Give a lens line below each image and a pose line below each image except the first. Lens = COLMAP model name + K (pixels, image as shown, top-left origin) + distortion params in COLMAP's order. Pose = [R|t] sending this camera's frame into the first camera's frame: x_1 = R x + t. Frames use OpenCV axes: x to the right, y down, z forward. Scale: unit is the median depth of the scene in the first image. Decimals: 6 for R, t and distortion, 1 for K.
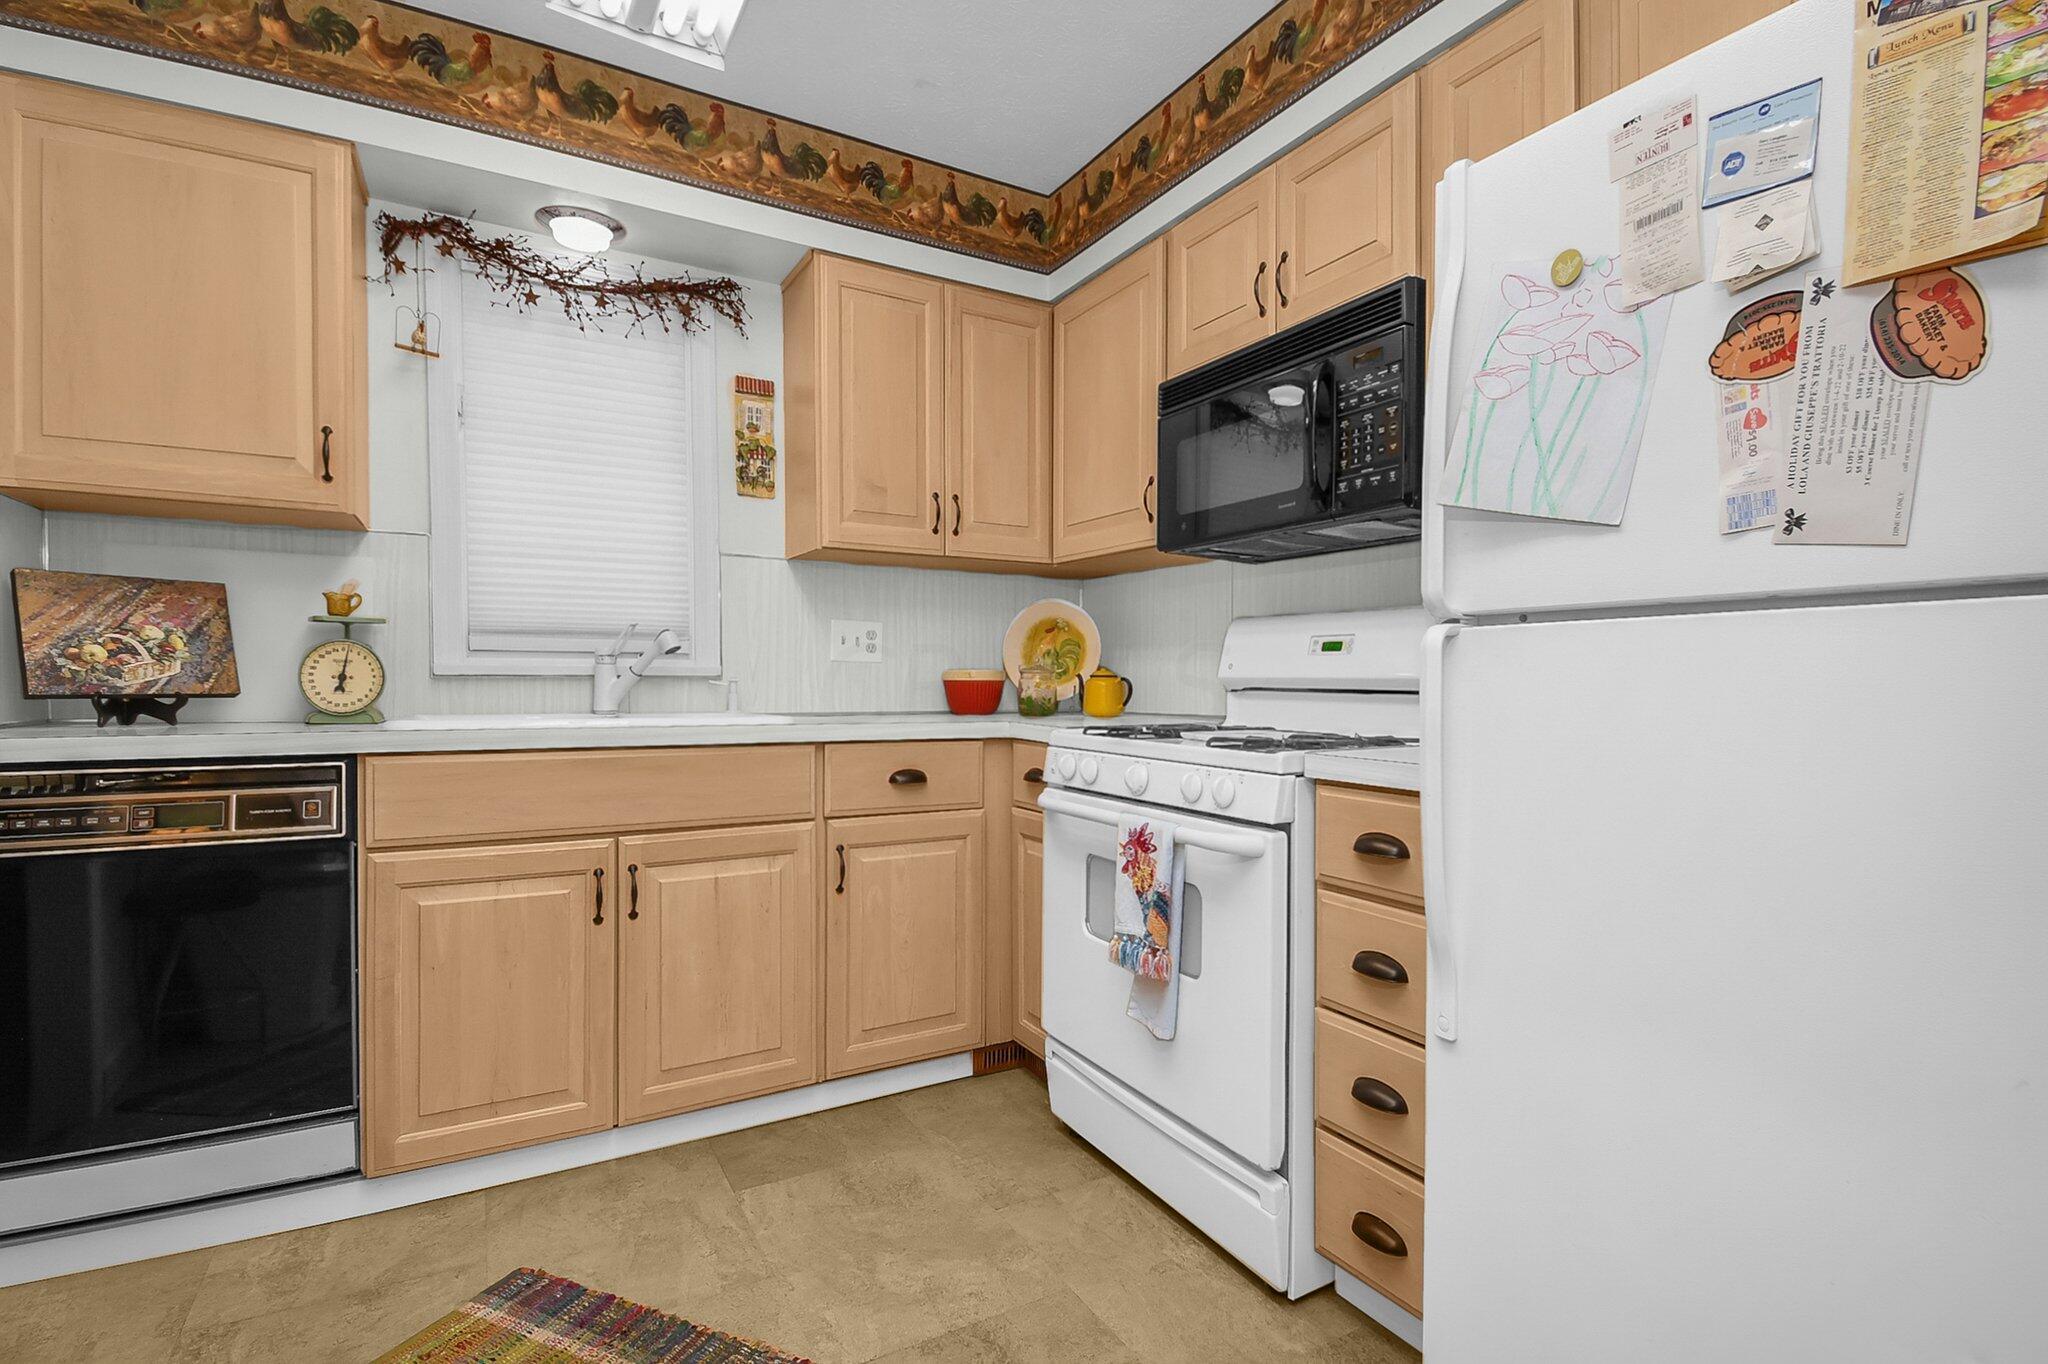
lens RADIAL K [[971.3, 0, 1050.0], [0, 971.3, 714.5], [0, 0, 1]] dist [0.003563, -0.010762]
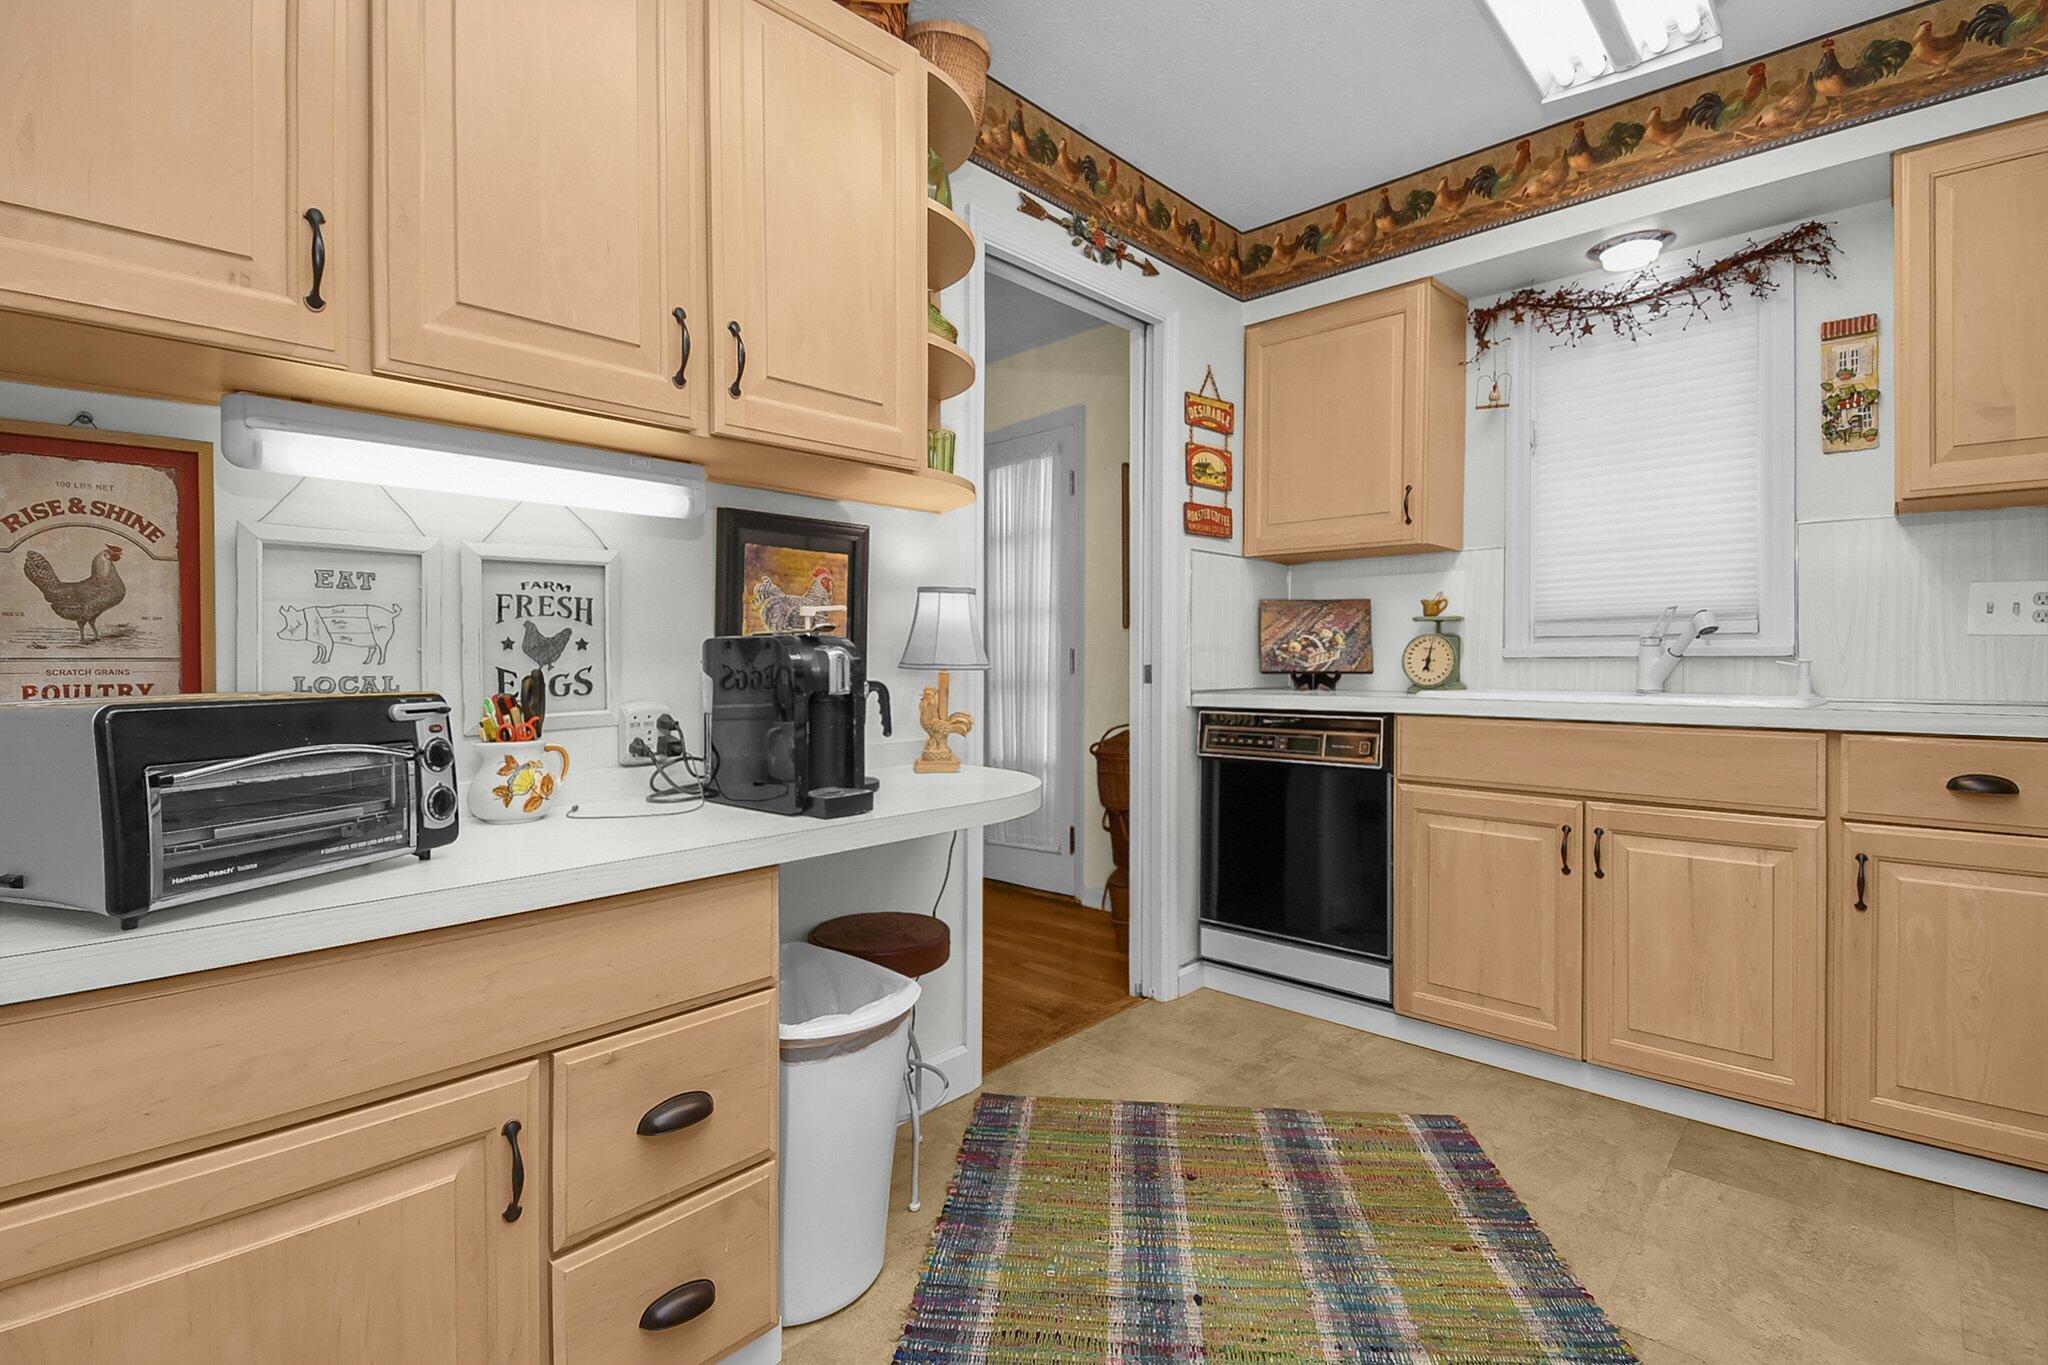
lens RADIAL K [[971.3, 0, 1031.6], [0, 971.3, 670.0], [0, 0, 1]] dist [0.003563, -0.010762]
pose [[0.274331, 0.004560, -0.961624, 0.449569], [-0.027139, 0.999627, -0.003002, -0.004493], [0.961252, 0.026921, 0.274353, 0.070397]]
